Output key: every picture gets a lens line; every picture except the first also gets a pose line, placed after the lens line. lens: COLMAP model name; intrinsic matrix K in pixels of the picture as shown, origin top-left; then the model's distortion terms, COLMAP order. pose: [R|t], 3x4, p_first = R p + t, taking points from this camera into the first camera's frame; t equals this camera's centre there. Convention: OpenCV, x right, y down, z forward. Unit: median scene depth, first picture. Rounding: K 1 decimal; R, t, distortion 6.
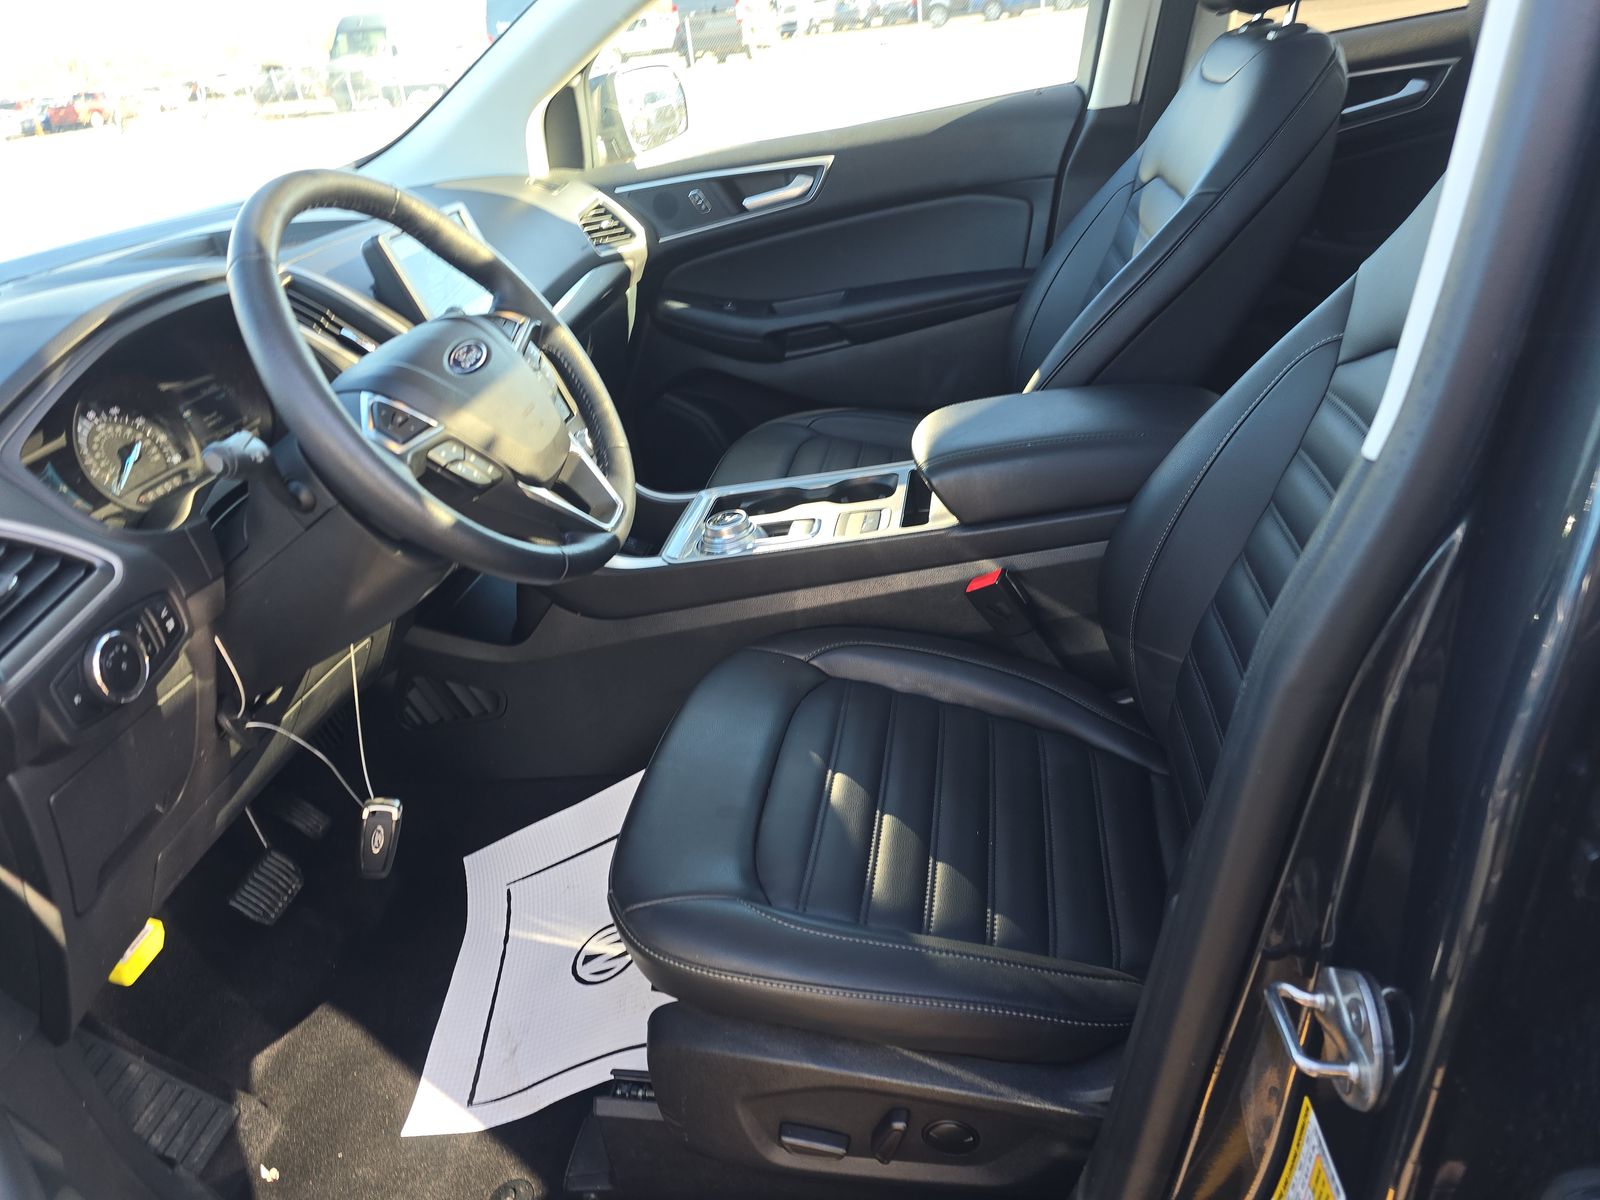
lens RADIAL K [[1083.8, 0, 798.7], [0, 1083.8, 613.7], [0, 0, 1]] dist [0.036373, -0.040742]
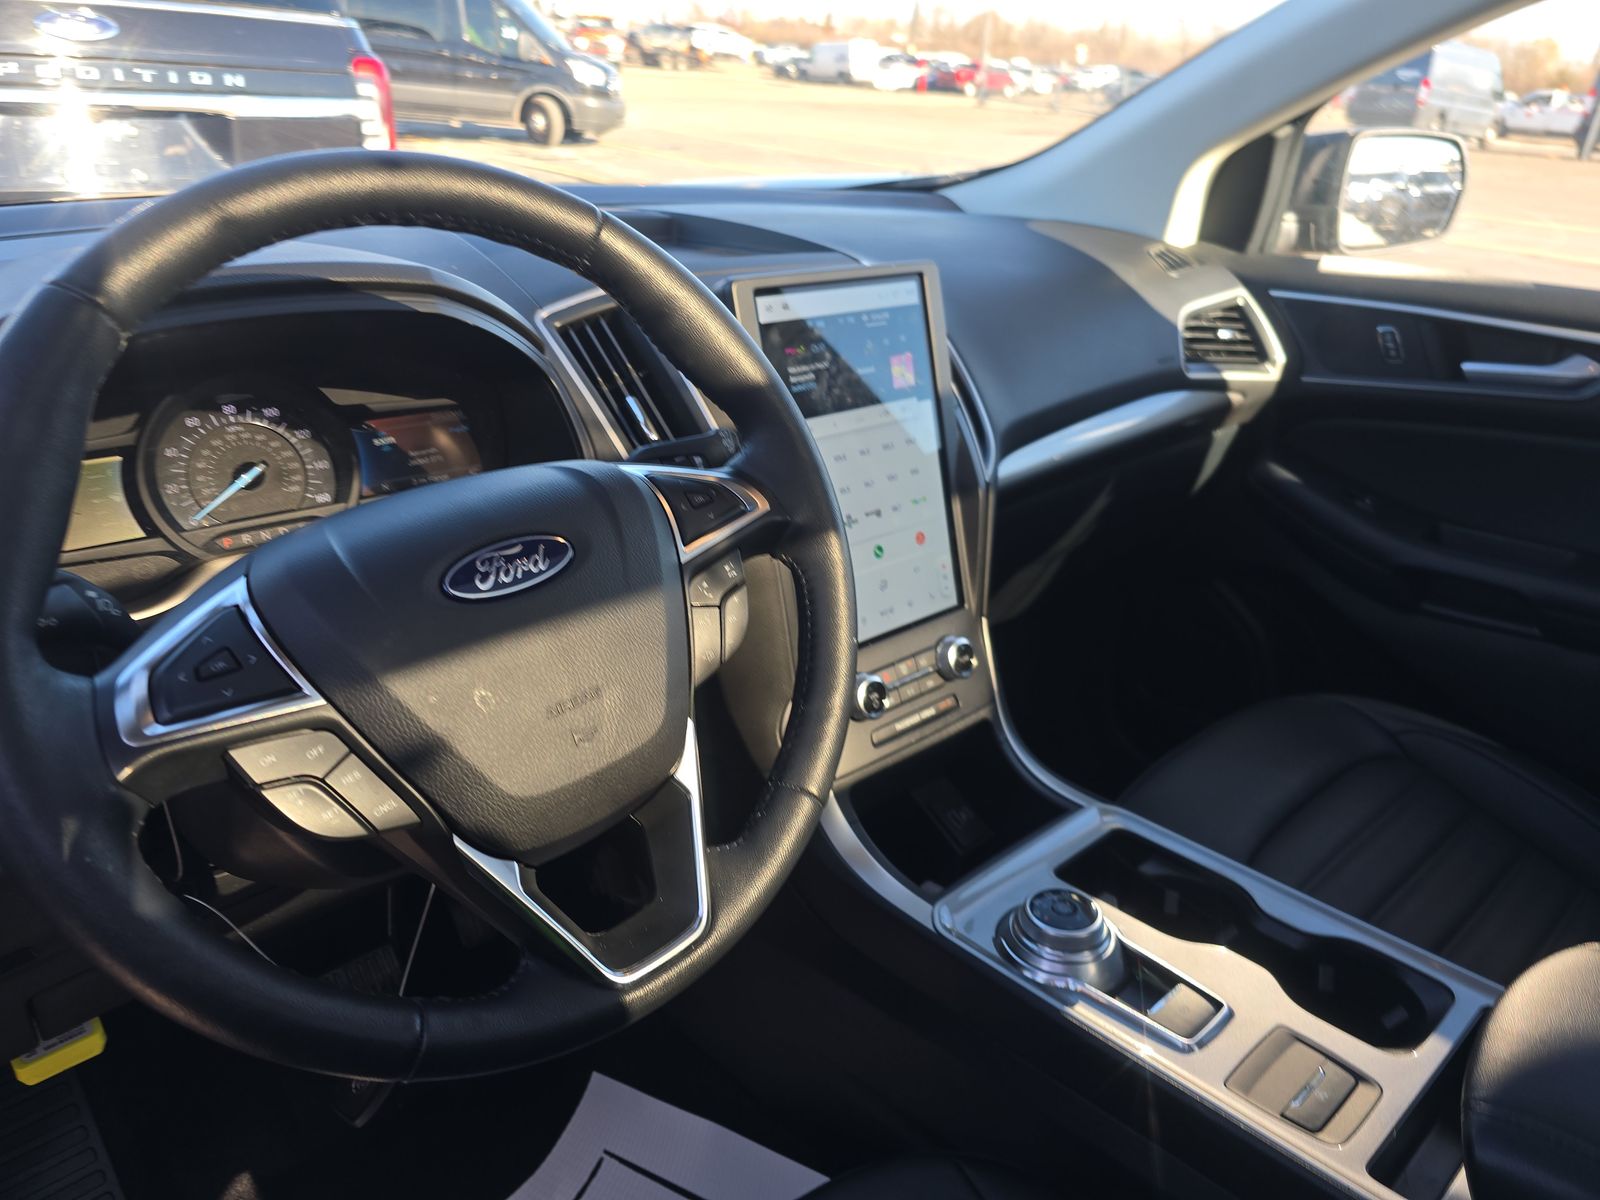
lens RADIAL K [[1083.8, 0, 794.3], [0, 1083.8, 596.1], [0, 0, 1]] dist [0.036373, -0.040742]
pose [[0.760922, 0.416697, -0.497353, 0.025868], [-0.431375, 0.897475, 0.091952, -0.155284], [0.484678, 0.144577, 0.862661, 0.298211]]
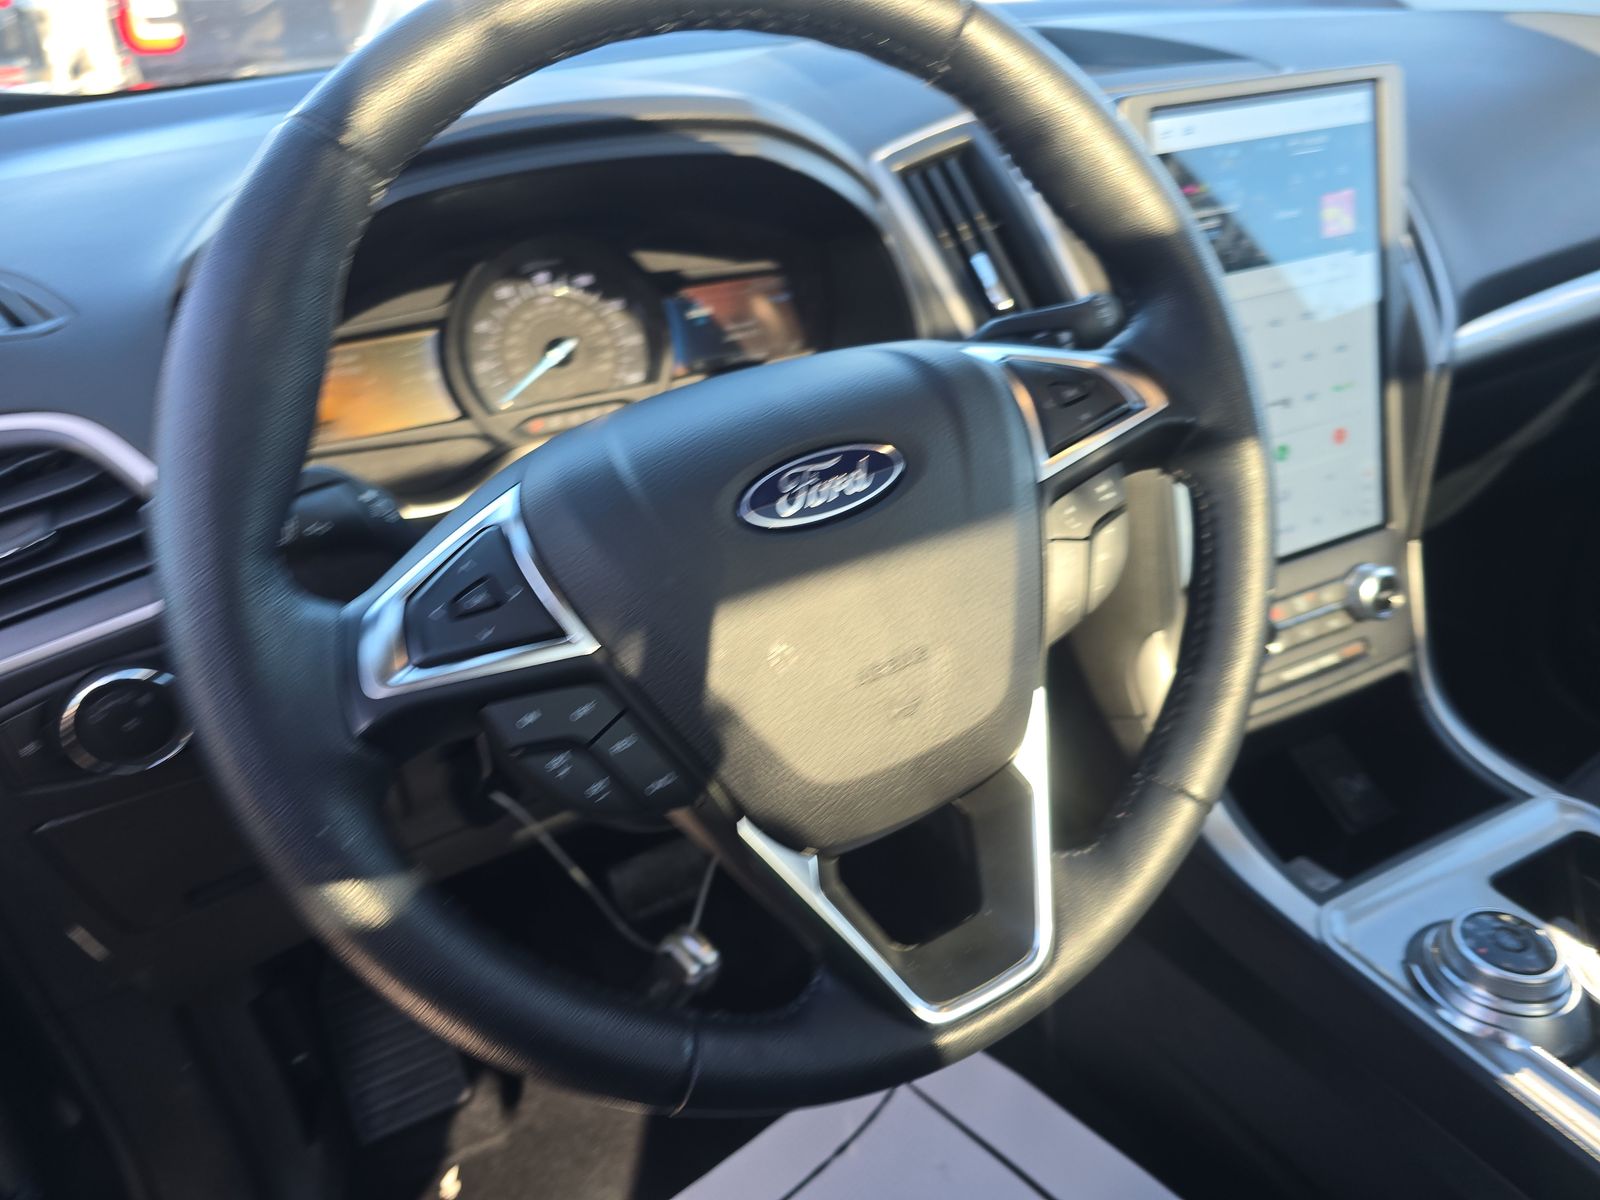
lens RADIAL K [[1083.8, 0, 787.3], [0, 1083.8, 624.6], [0, 0, 1]] dist [0.036373, -0.040742]
pose [[0.563029, 0.539233, -0.626279, -0.018527], [-0.420322, 0.839316, 0.344787, -0.153505], [0.711567, 0.069114, 0.699211, 0.341789]]
